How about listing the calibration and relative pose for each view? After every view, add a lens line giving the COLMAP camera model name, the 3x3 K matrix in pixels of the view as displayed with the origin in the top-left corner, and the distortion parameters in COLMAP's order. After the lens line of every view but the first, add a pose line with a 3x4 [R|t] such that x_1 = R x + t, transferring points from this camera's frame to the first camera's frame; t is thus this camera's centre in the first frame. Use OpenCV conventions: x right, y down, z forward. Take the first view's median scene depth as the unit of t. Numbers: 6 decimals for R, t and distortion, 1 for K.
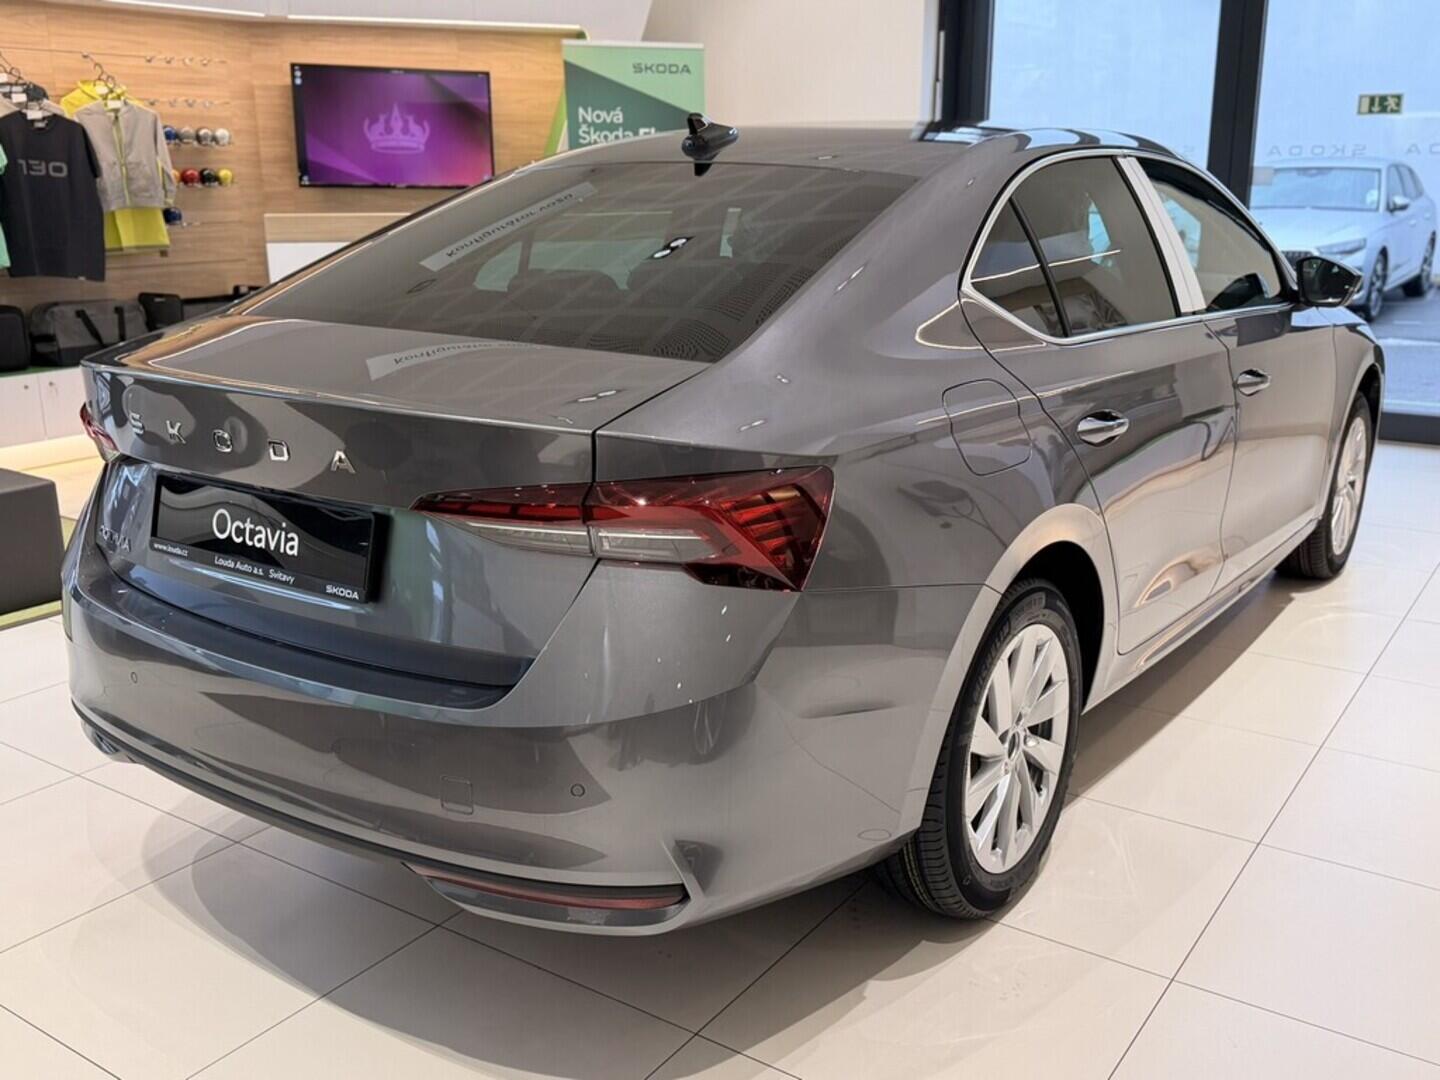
lens RADIAL K [[1350.1, 0, 721.4], [0, 1350.1, 519.1], [0, 0, 1]] dist [0.030534, 0.006038]
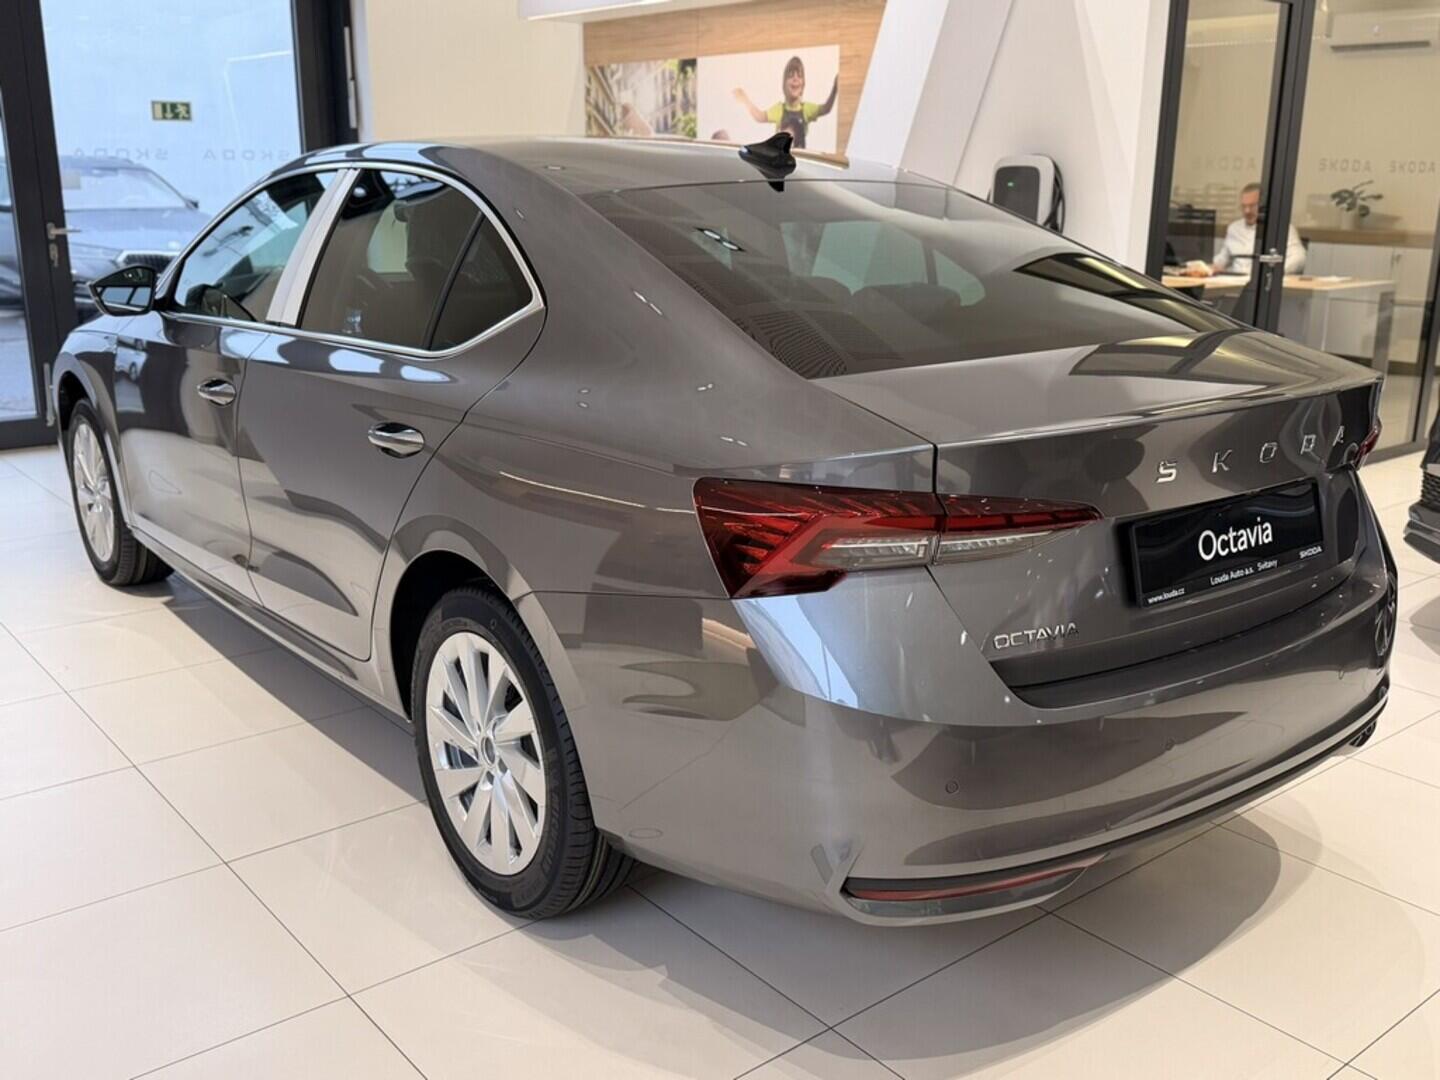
lens RADIAL K [[1356.1, 0, 720.0], [0, 1356.1, 540.0], [0, 0, 1]] dist [0.170800, -0.473487]
pose [[0.284564, -0.242486, 0.927483, -1.415192], [0.227406, 0.956941, 0.180417, -0.266032], [-0.931295, 0.159575, 0.327453, 1.003163]]
